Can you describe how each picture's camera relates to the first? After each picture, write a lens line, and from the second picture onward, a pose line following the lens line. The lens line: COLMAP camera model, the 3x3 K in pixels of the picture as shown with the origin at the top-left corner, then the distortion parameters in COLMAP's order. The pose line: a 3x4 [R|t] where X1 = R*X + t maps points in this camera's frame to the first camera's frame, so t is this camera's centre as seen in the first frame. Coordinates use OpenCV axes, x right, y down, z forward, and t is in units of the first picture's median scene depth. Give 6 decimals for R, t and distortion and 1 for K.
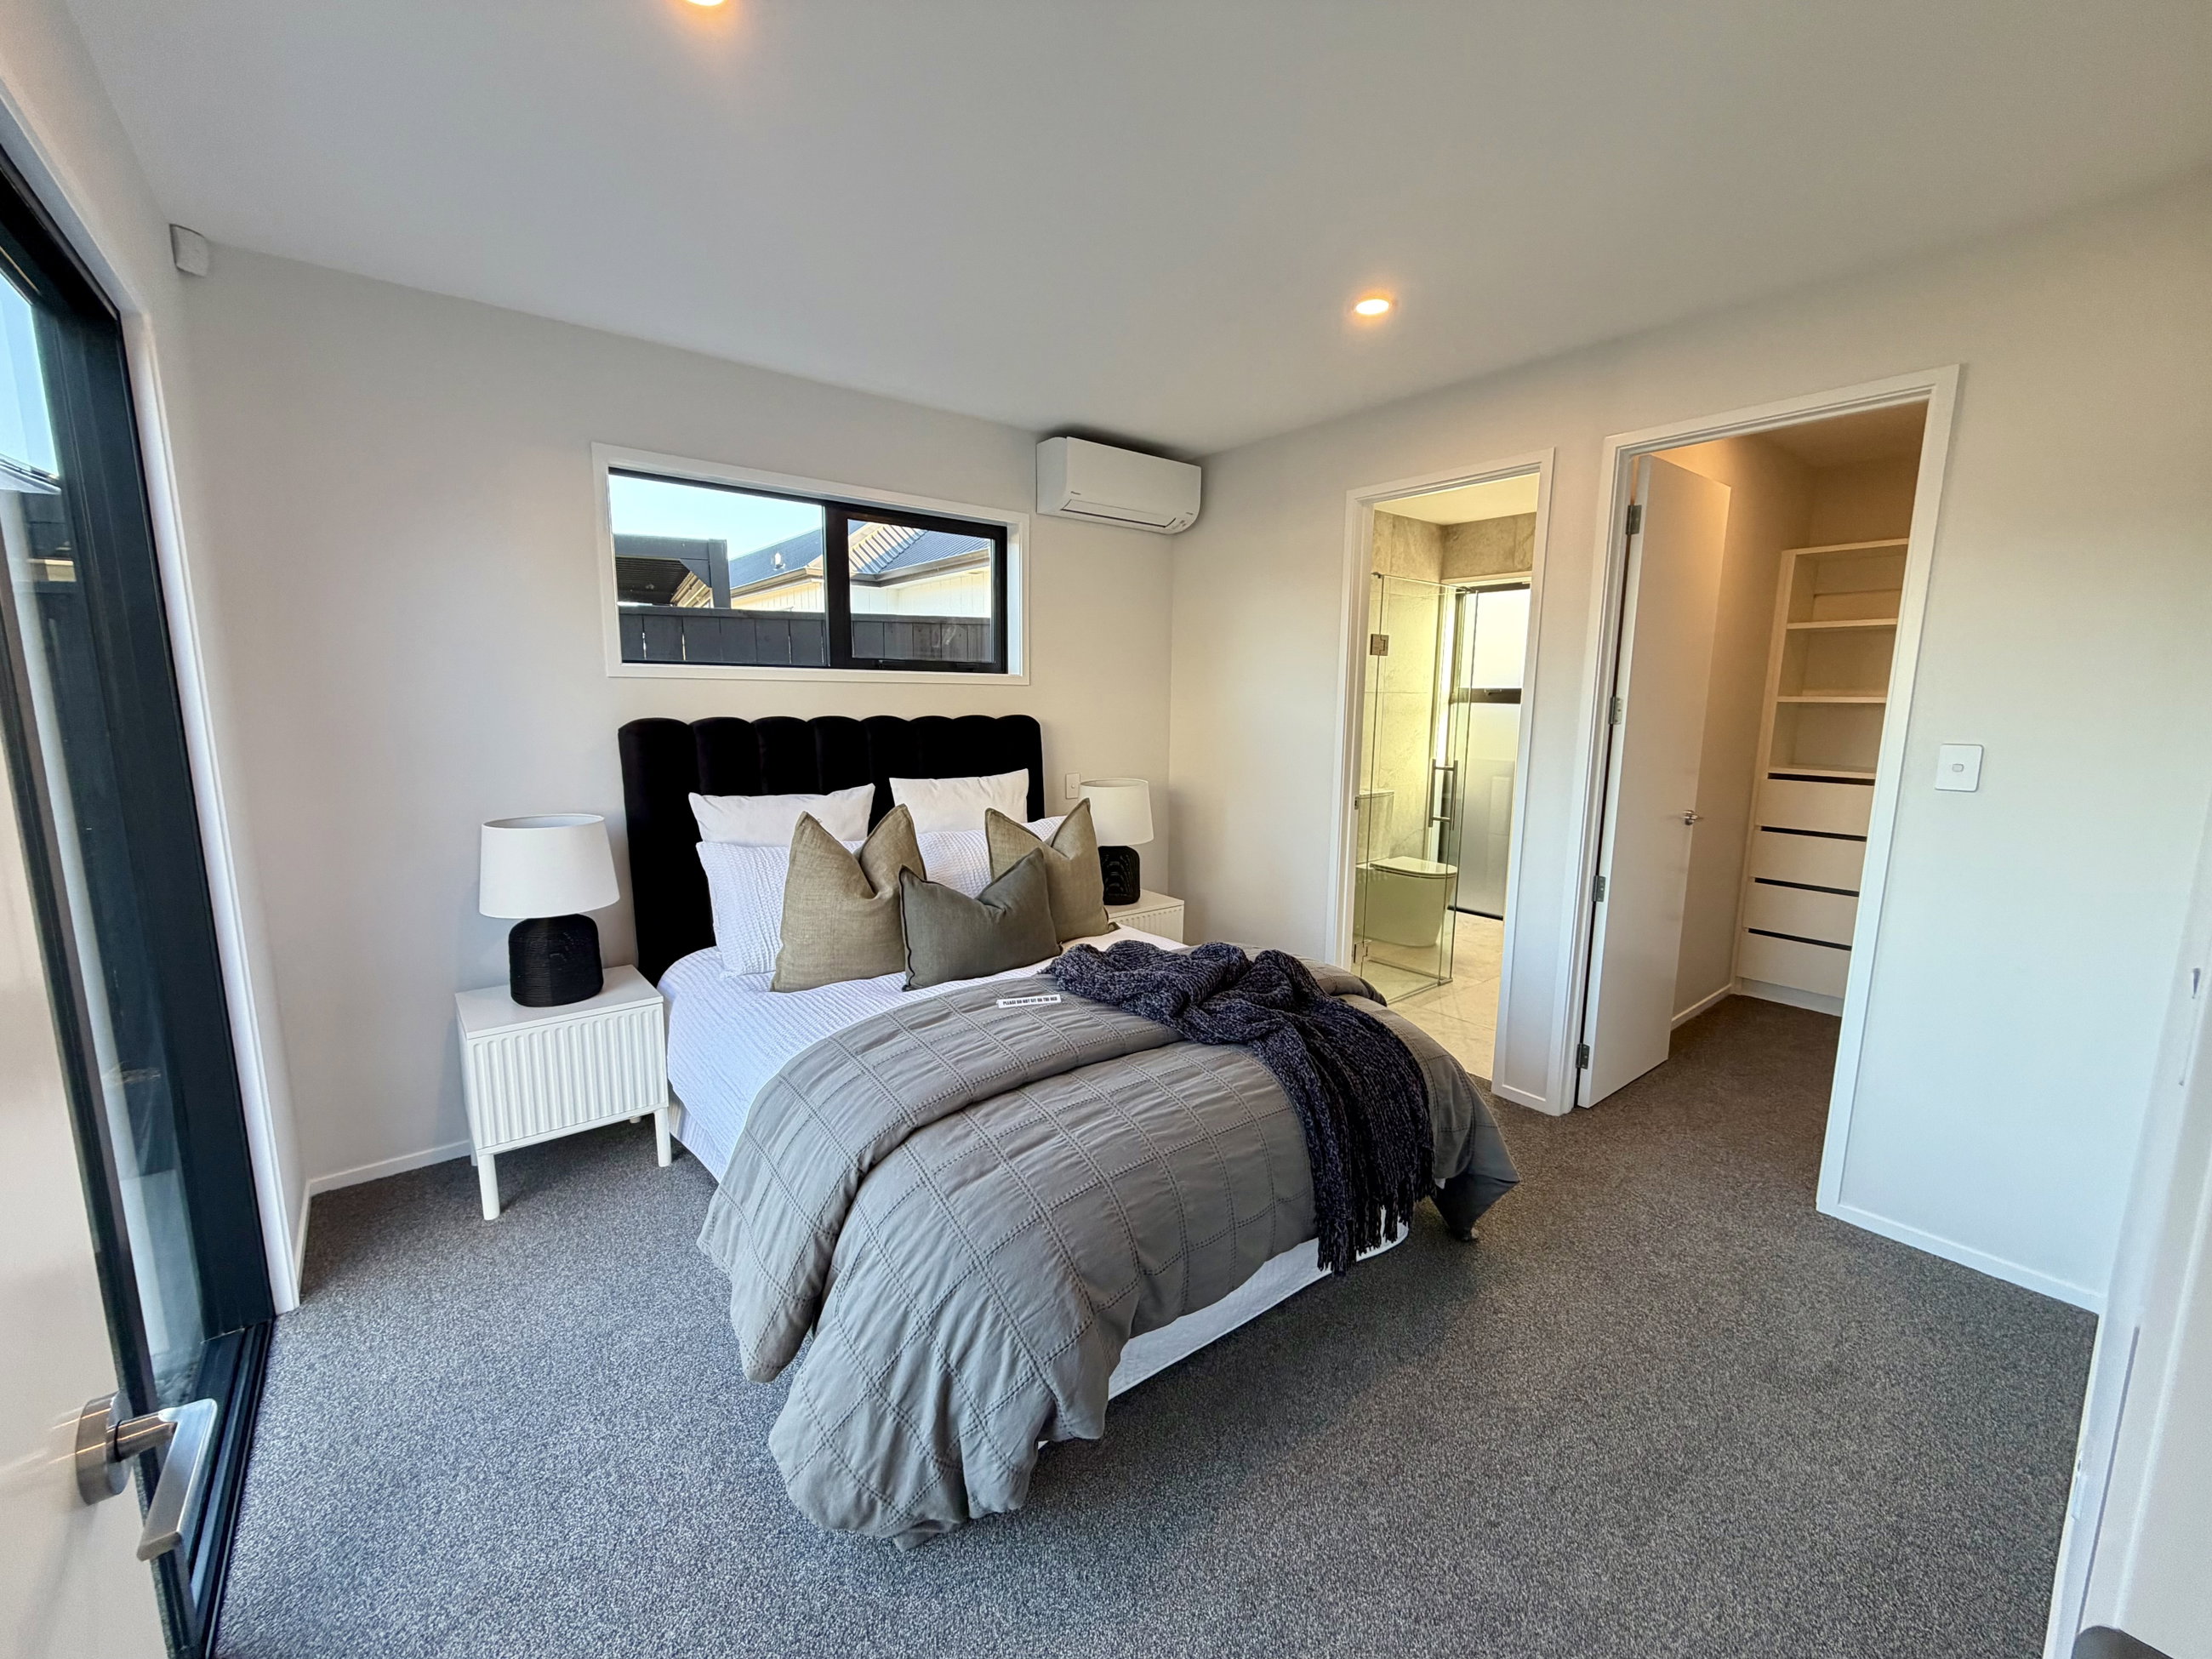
lens RADIAL K [[882.8, 0, 1096.0], [0, 882.8, 837.3], [0, 0, 1]] dist [0.004245, 0.000429]
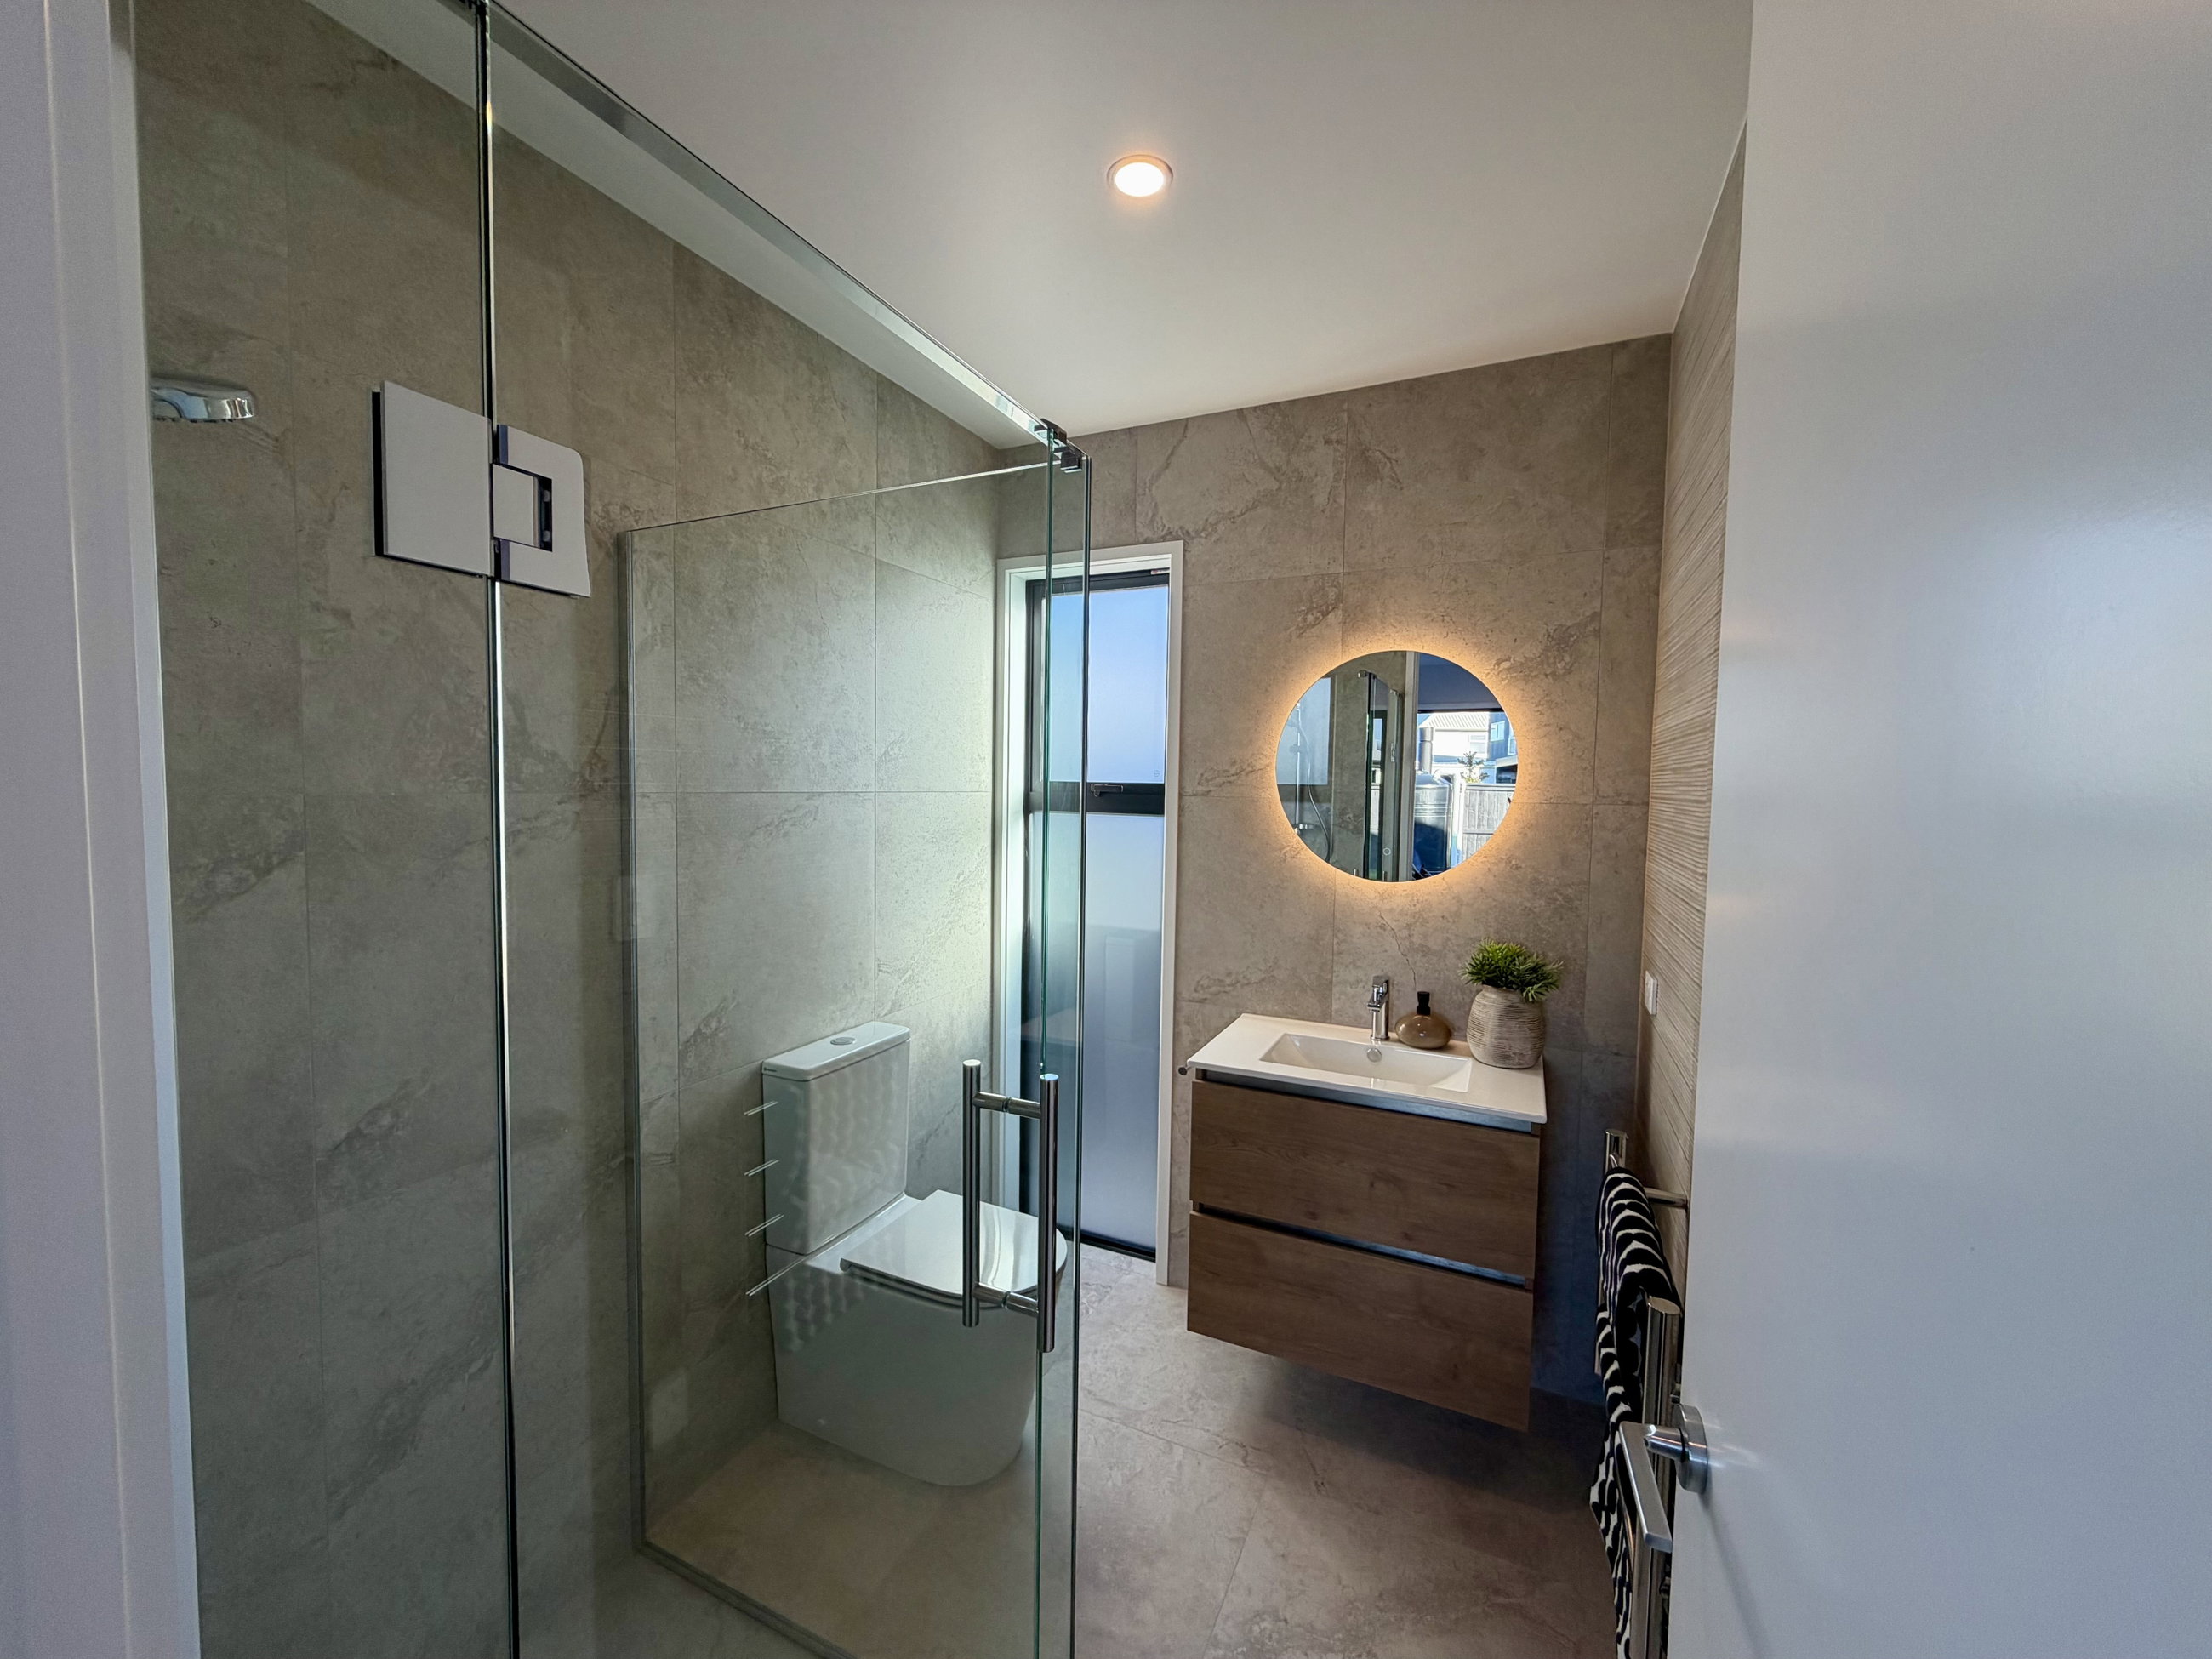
lens RADIAL K [[882.8, 0, 1102.7], [0, 882.8, 833.7], [0, 0, 1]] dist [0.004245, 0.000429]
pose [[0.885084, -0.004643, 0.465409, 0.230812], [0.048453, 0.995436, -0.082215, -0.103514], [-0.462903, 0.095318, 0.881269, 0.600794]]
